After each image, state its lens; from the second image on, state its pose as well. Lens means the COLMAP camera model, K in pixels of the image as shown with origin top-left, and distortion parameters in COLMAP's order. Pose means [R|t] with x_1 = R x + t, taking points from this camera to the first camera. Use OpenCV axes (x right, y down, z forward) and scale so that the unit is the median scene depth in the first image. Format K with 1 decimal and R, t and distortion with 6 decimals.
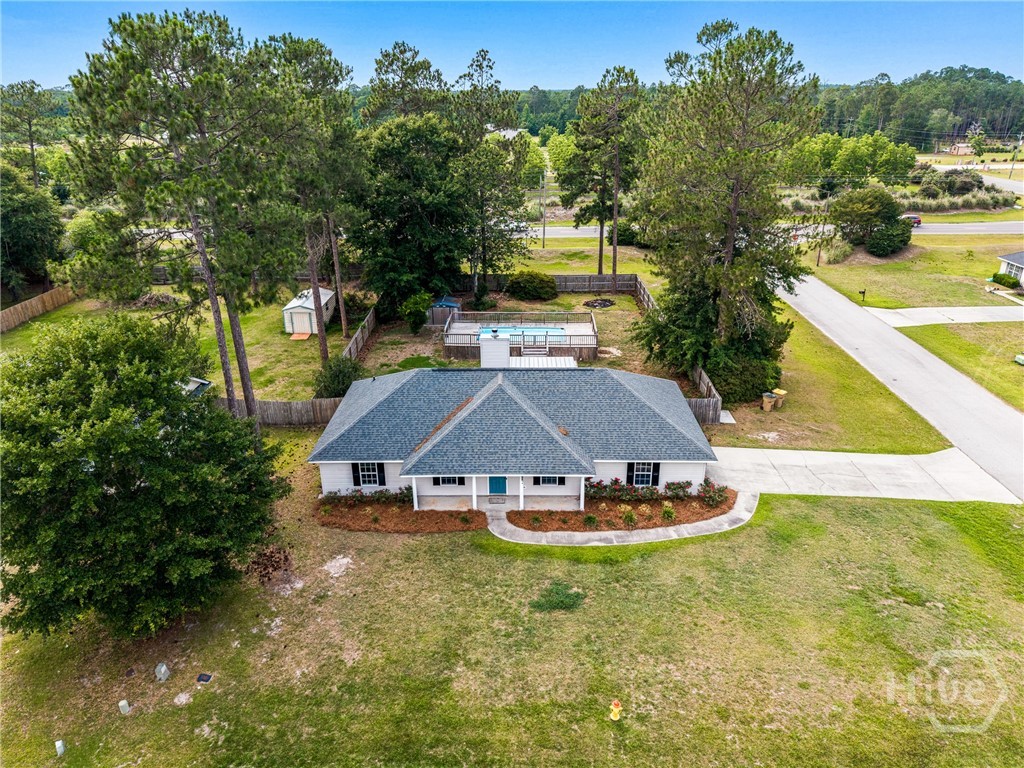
lens RADIAL K [[701.8, 0, 512.0], [0, 701.8, 384.0], [0, 0, 1]] dist [0.072261, -0.131902]
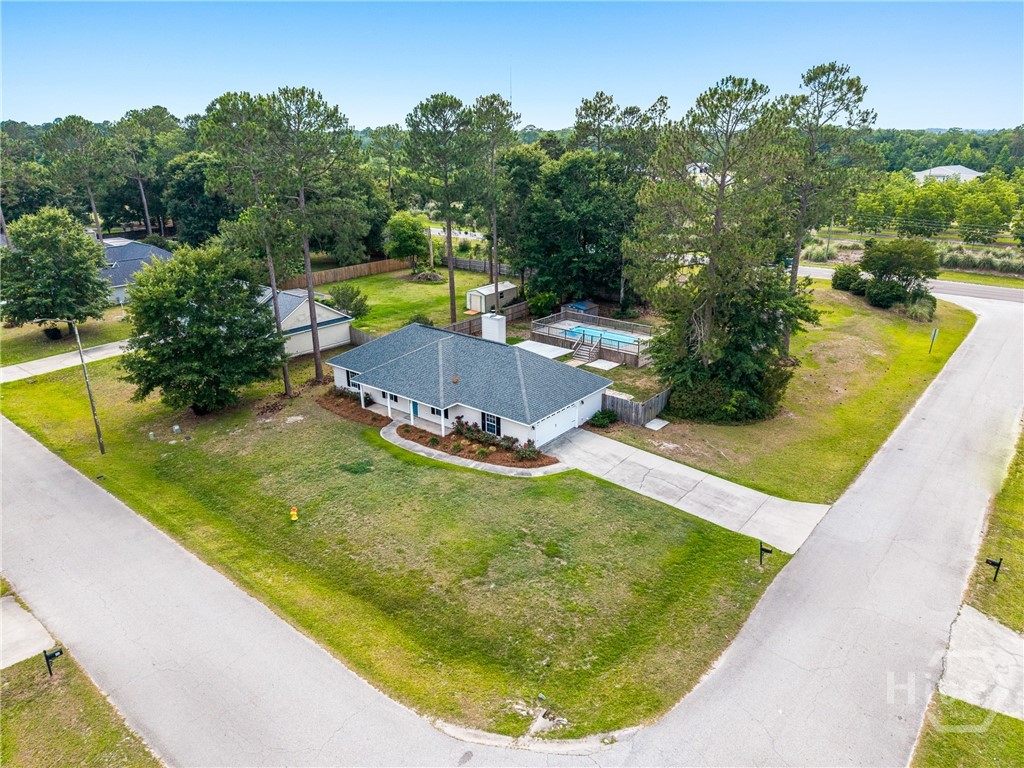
lens RADIAL K [[701.8, 0, 512.0], [0, 701.8, 384.0], [0, 0, 1]] dist [0.072261, -0.131902]
pose [[0.780988, 0.213954, -0.586755, 0.953280], [-0.241680, 0.969830, 0.031954, 0.006093], [0.575889, 0.116852, 0.809134, -0.028760]]
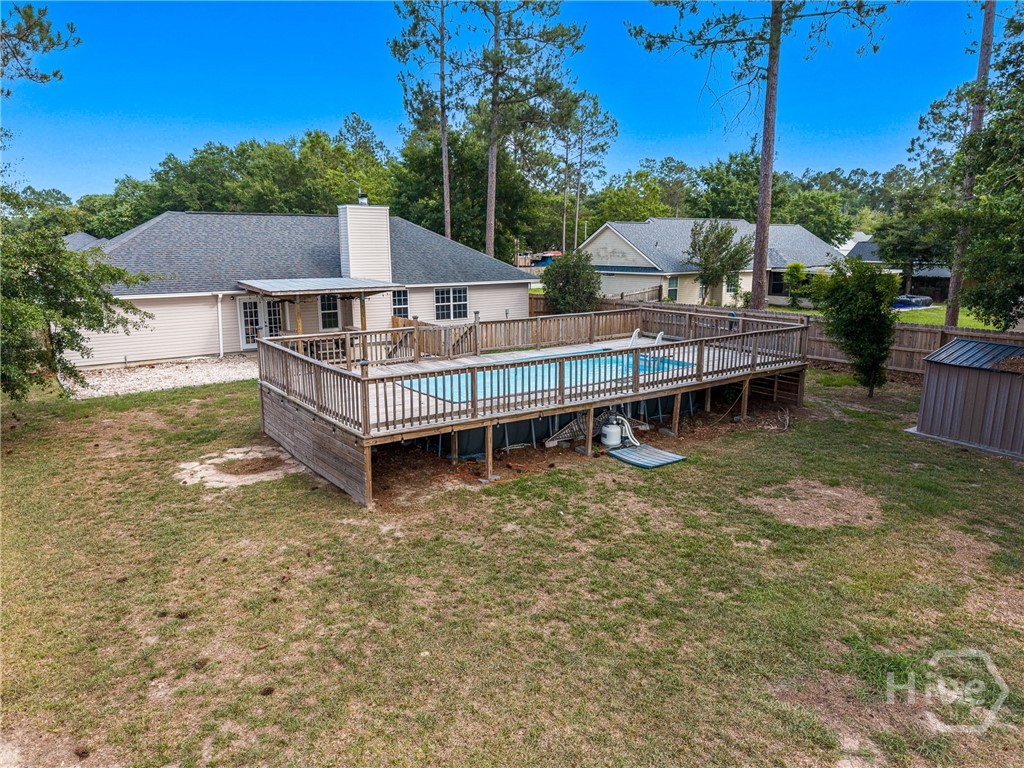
lens RADIAL K [[701.8, 0, 512.0], [0, 701.8, 384.0], [0, 0, 1]] dist [0.072261, -0.131902]
pose [[-0.801293, 0.128403, -0.584330, 0.309788], [-0.222528, 0.842654, 0.490322, -0.327111], [0.555347, 0.522922, -0.646640, 1.850861]]
